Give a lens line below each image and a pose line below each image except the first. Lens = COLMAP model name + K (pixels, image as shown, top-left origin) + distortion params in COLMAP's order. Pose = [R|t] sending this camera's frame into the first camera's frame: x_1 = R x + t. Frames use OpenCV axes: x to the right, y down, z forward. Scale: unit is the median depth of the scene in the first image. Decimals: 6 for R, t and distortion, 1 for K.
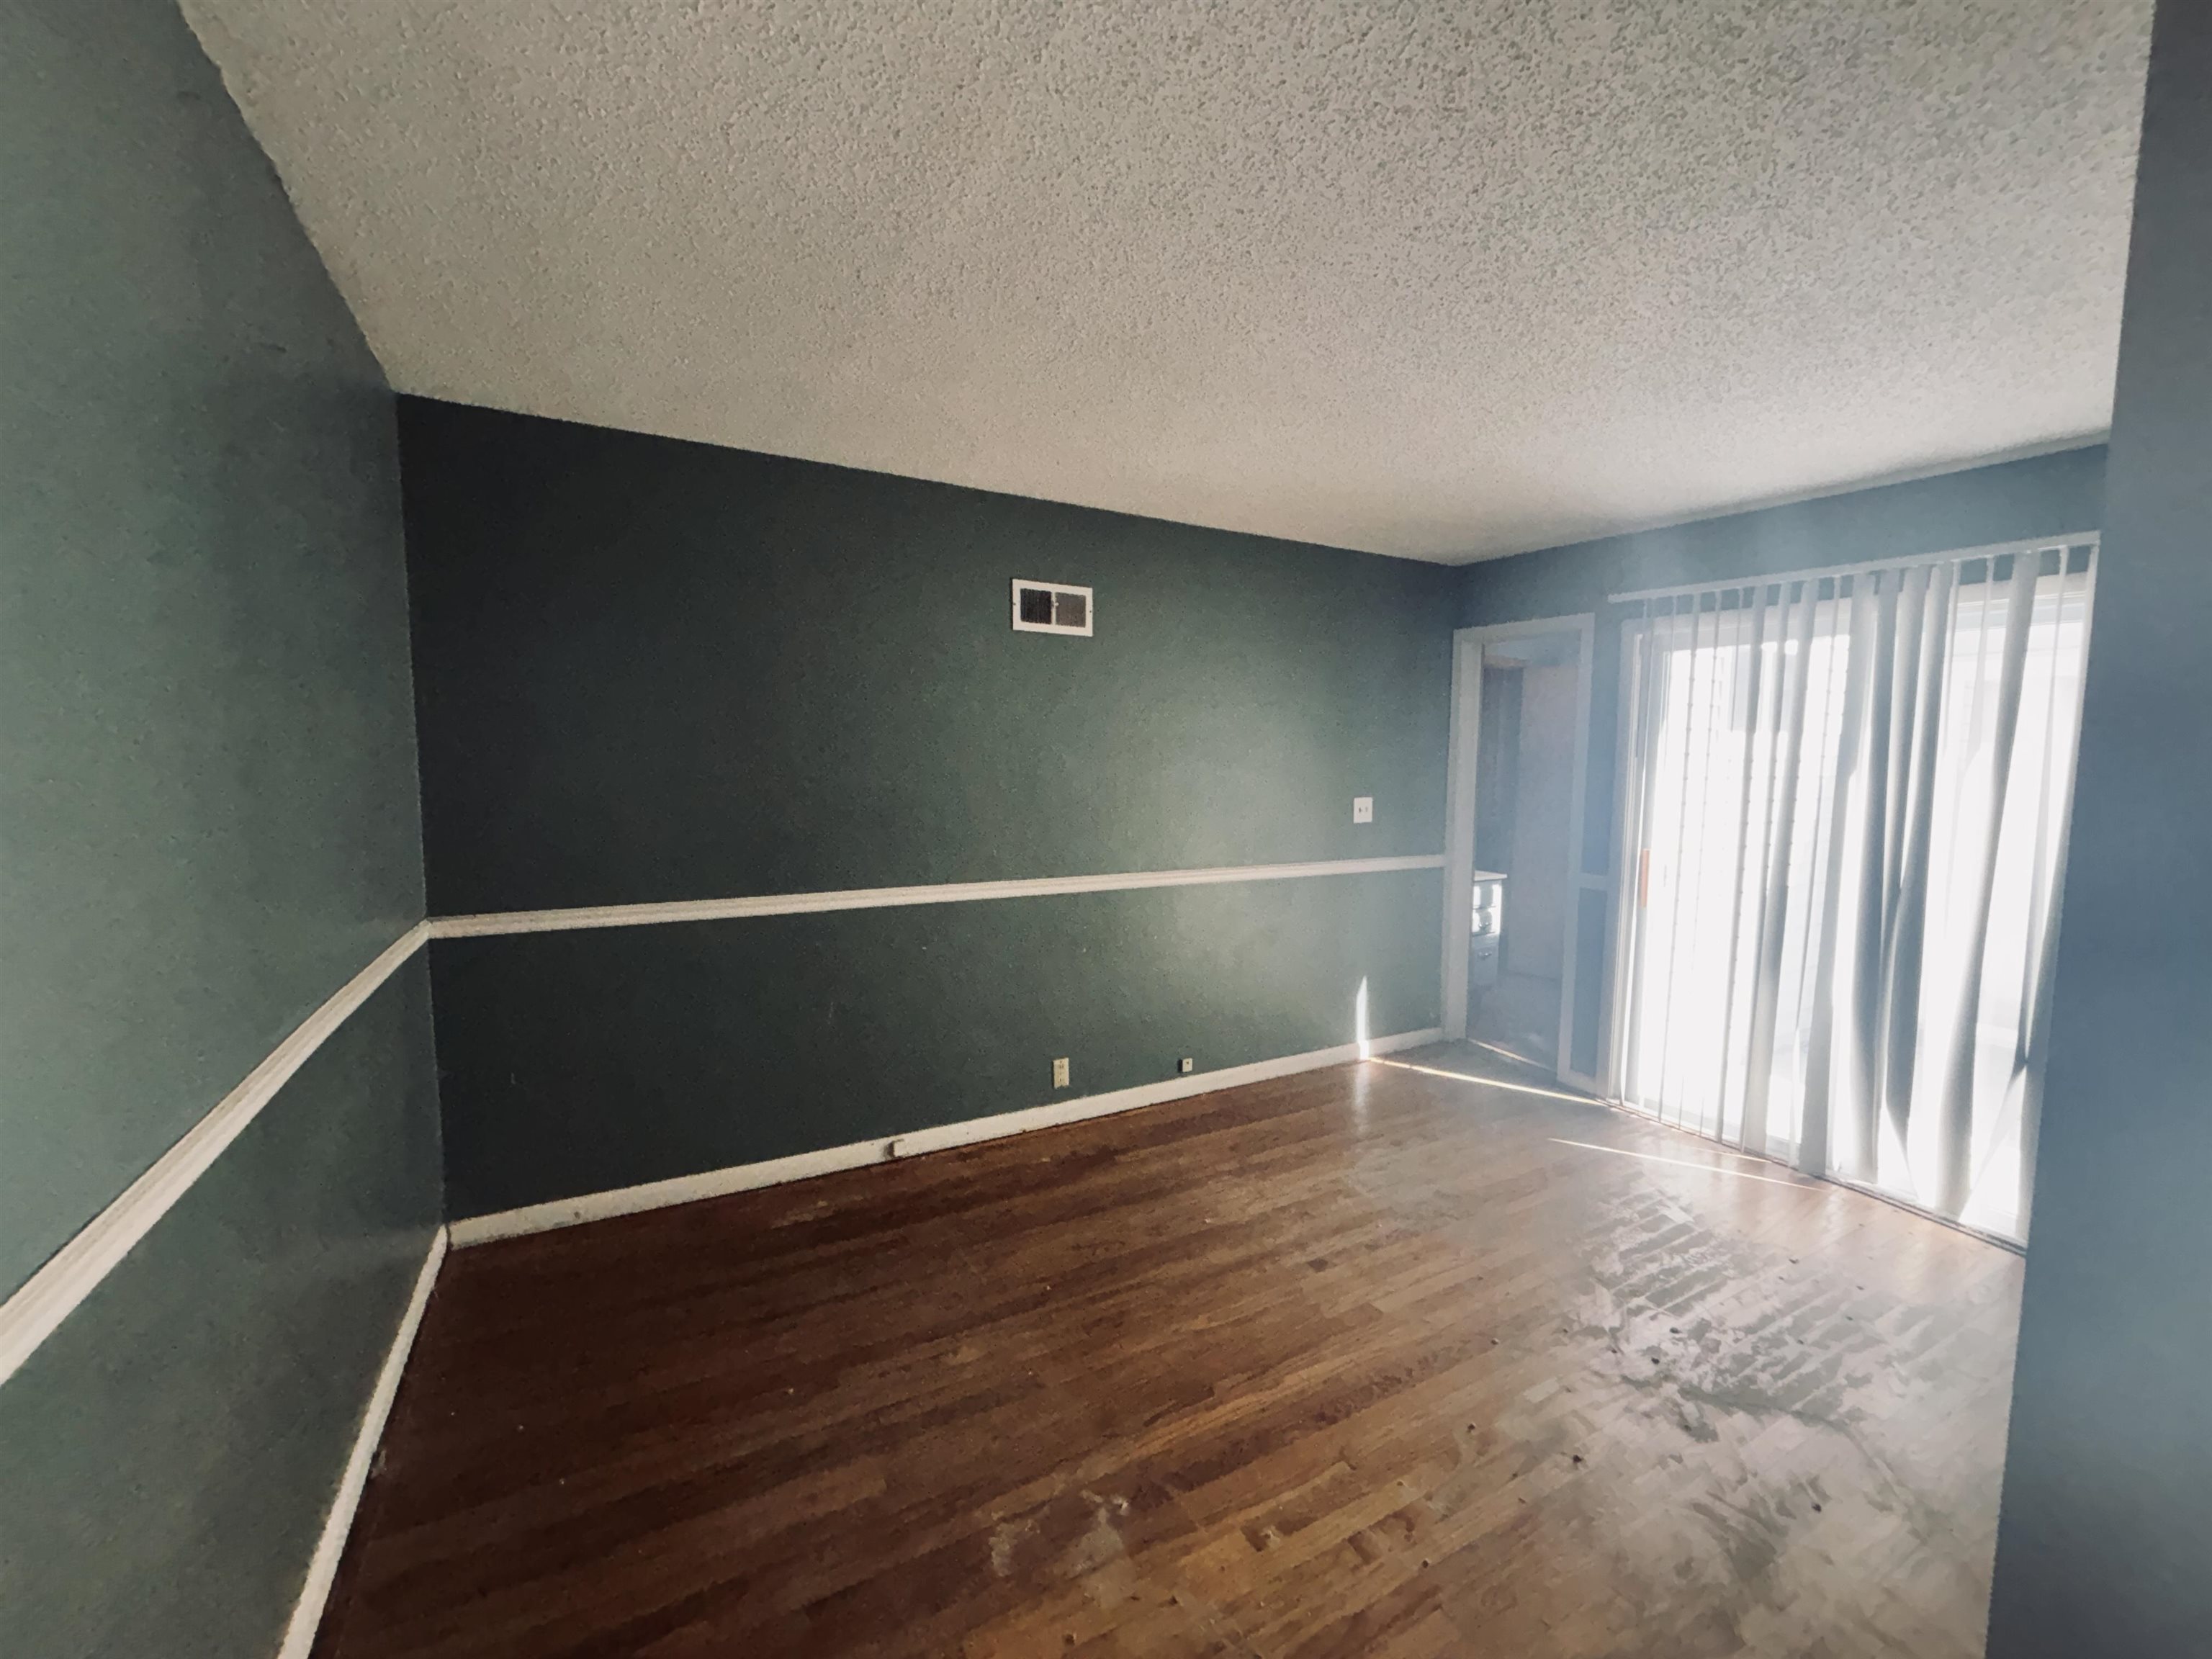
lens RADIAL K [[901.0, 0, 1106.0], [0, 901.0, 829.5], [0, 0, 1]] dist [0.001842, -0.007149]
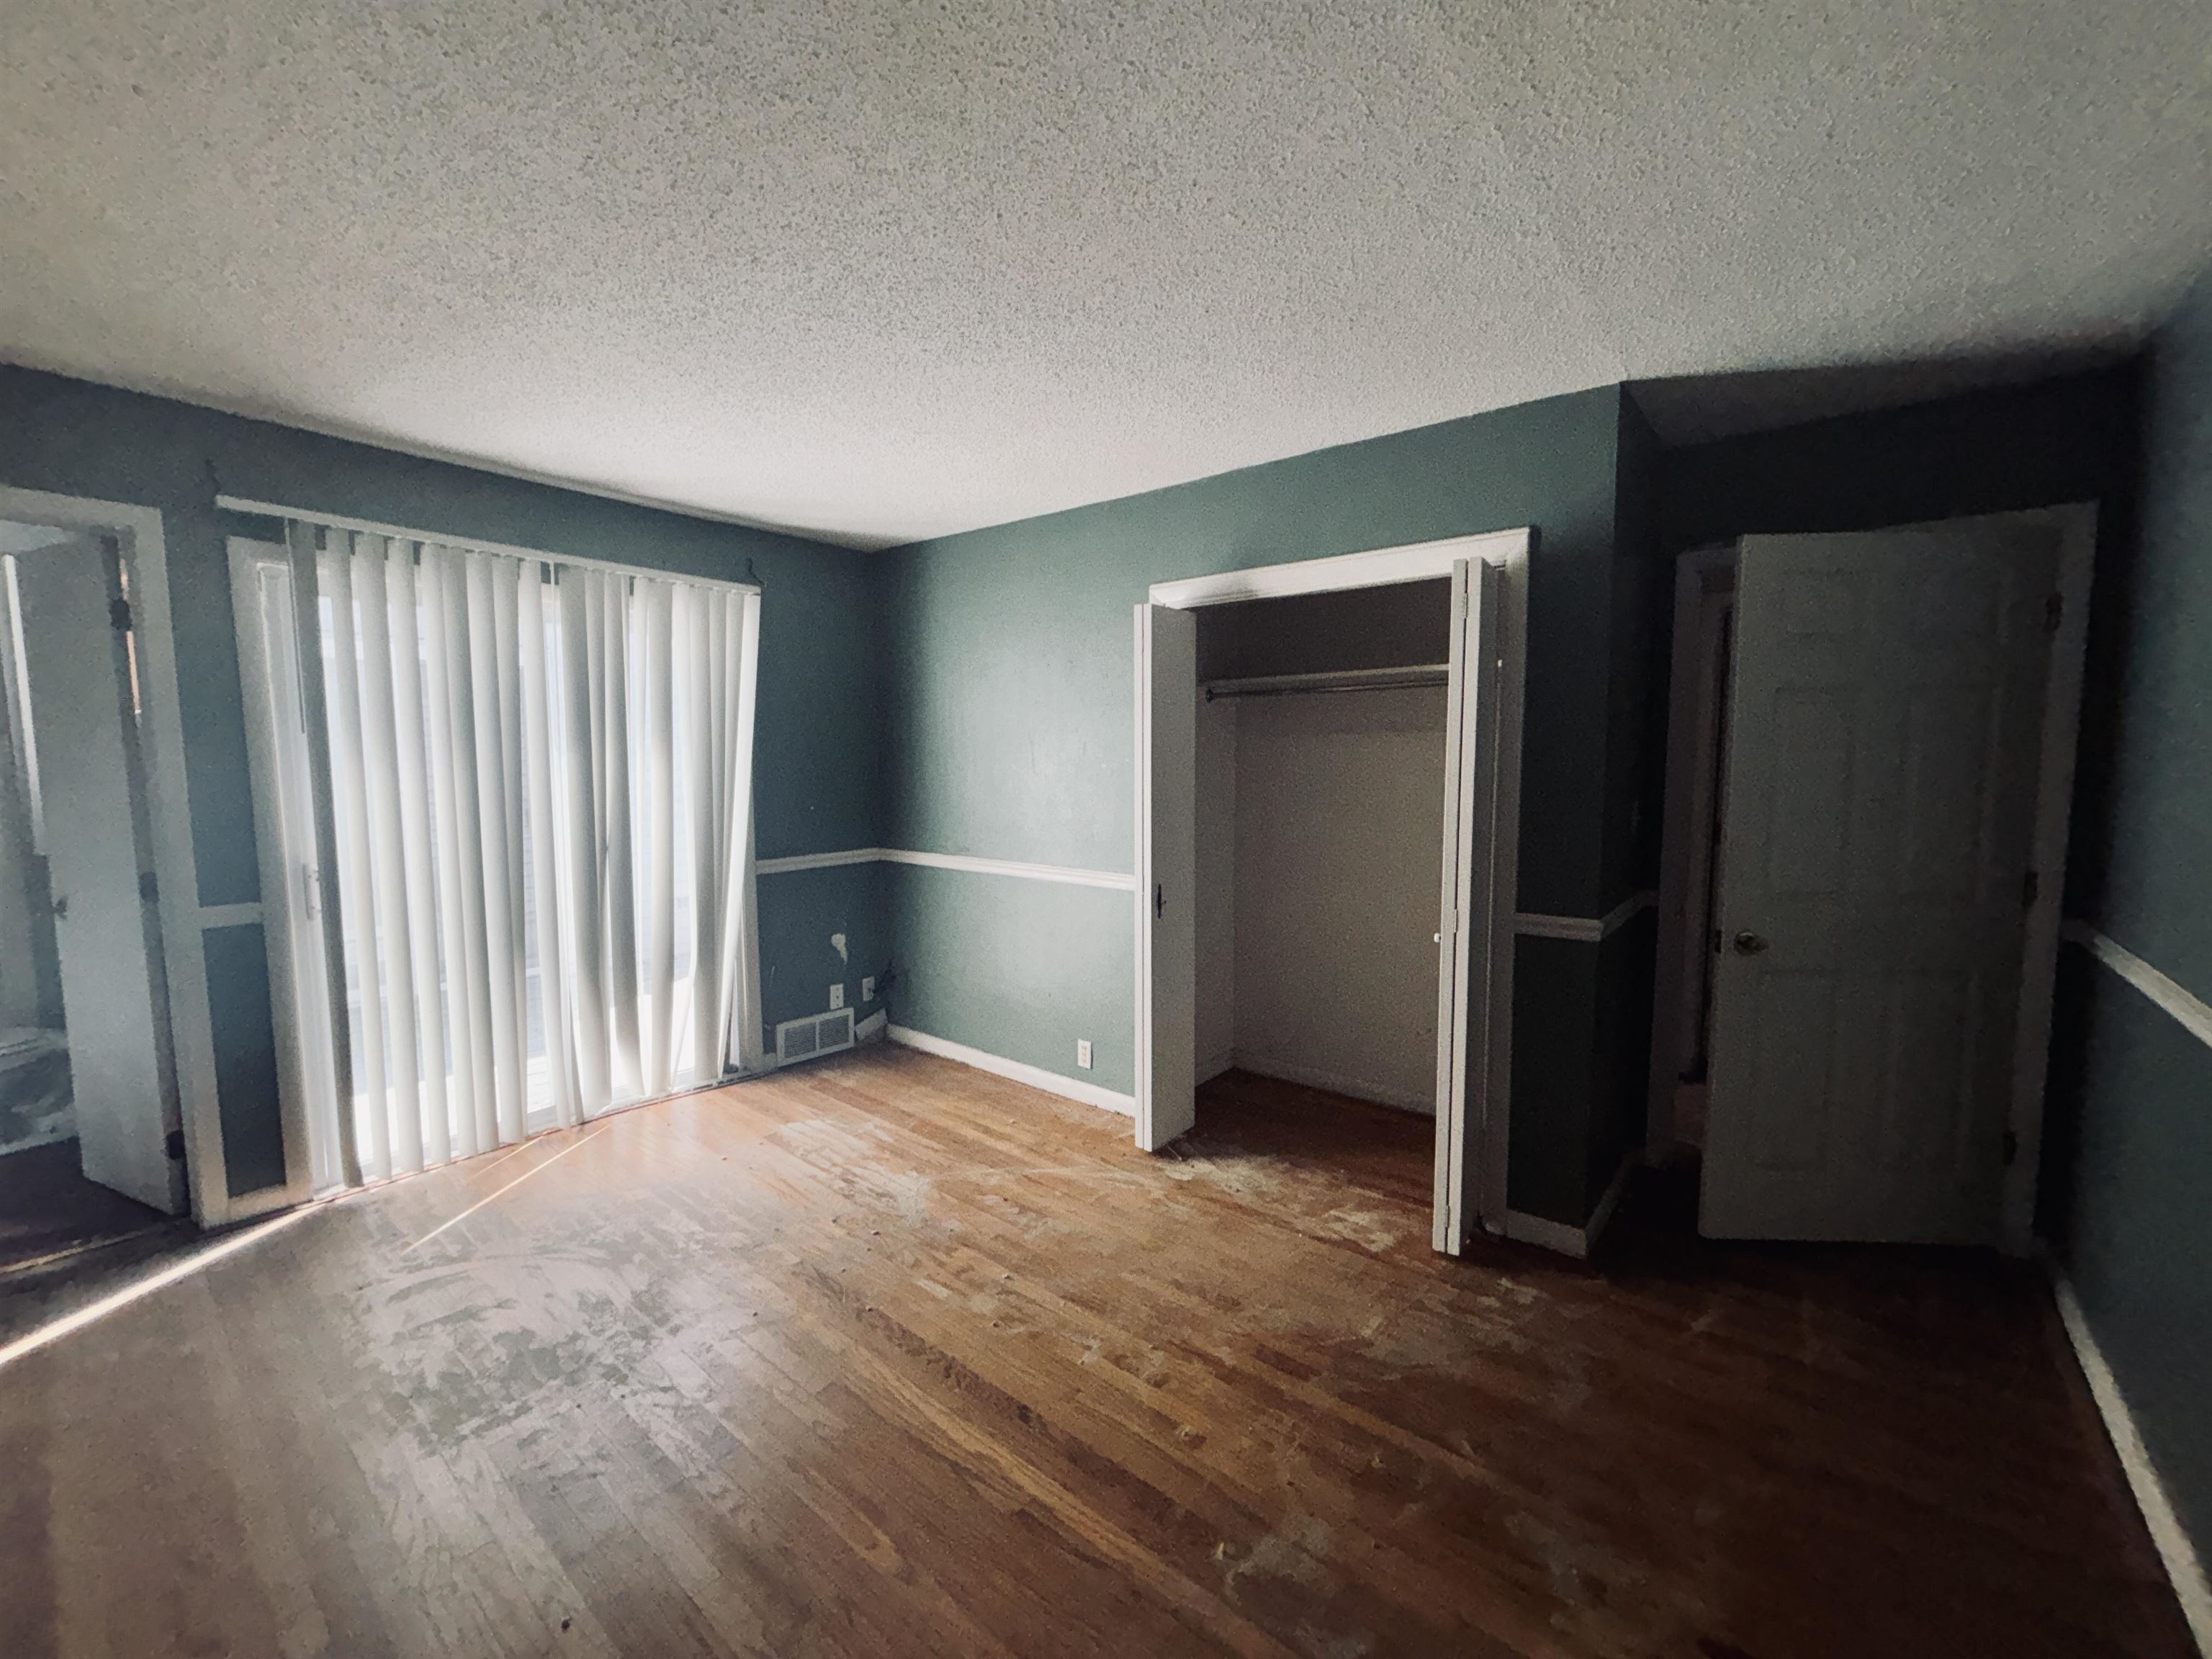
lens RADIAL K [[901.6, 0, 1103.9], [0, 901.6, 831.8], [0, 0, 1]] dist [-0.000199, 0.007552]
pose [[-0.361825, -0.103219, 0.926514, -0.444689], [0.070672, 0.987955, 0.137663, -0.070837], [-0.929563, 0.115289, -0.350172, 0.834901]]
